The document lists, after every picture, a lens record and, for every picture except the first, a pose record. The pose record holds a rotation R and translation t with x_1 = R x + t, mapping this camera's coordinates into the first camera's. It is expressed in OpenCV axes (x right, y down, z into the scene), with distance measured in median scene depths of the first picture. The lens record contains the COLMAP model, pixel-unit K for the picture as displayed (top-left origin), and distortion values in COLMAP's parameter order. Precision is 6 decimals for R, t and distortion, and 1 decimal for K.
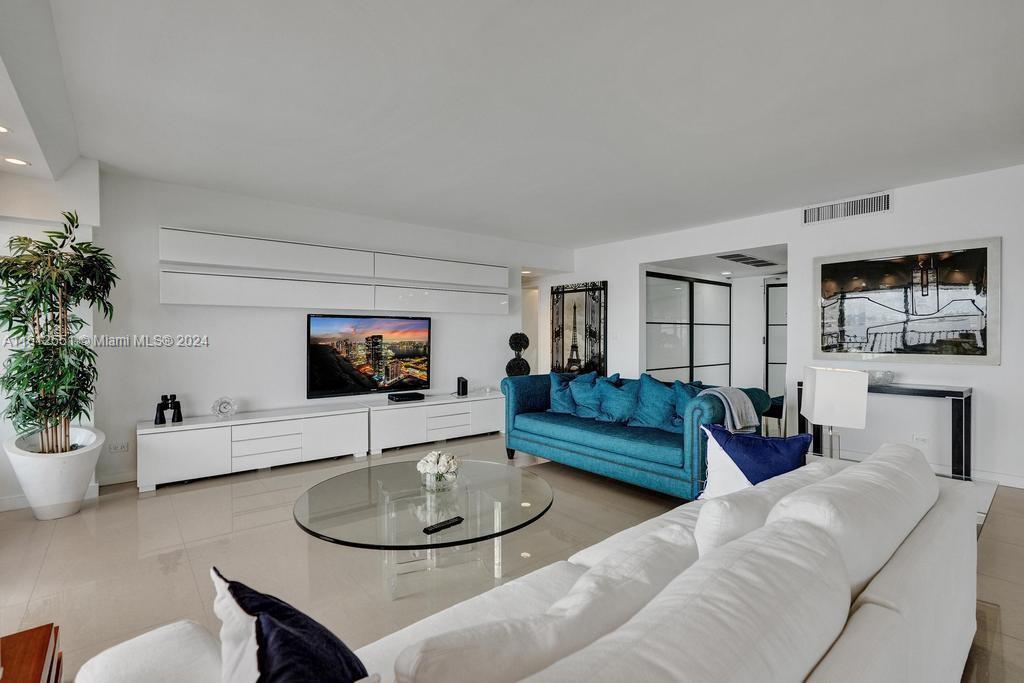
lens RADIAL K [[465.7, 0, 512.0], [0, 465.7, 341.5], [0, 0, 1]] dist [0.001759, 0.000036]
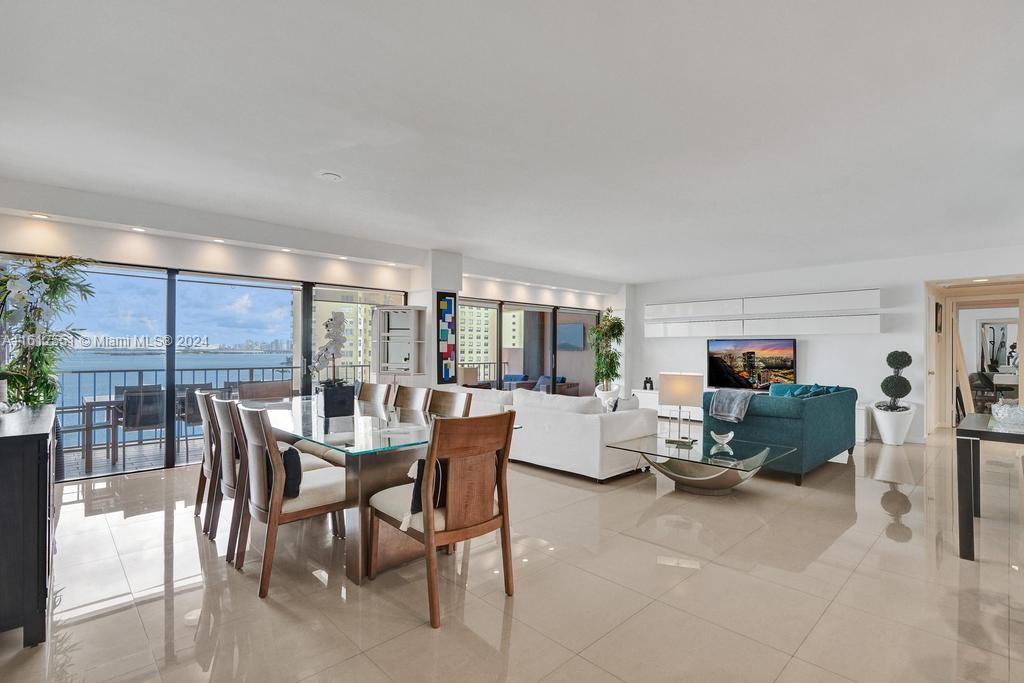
lens RADIAL K [[487.6, 0, 512.0], [0, 487.6, 341.5], [0, 0, 1]] dist [-0.003379, -0.000610]
pose [[0.071236, -0.009235, -0.997417, 1.233671], [-0.019764, 0.999748, -0.010668, -0.015440], [0.997264, 0.020473, 0.071036, 0.135588]]
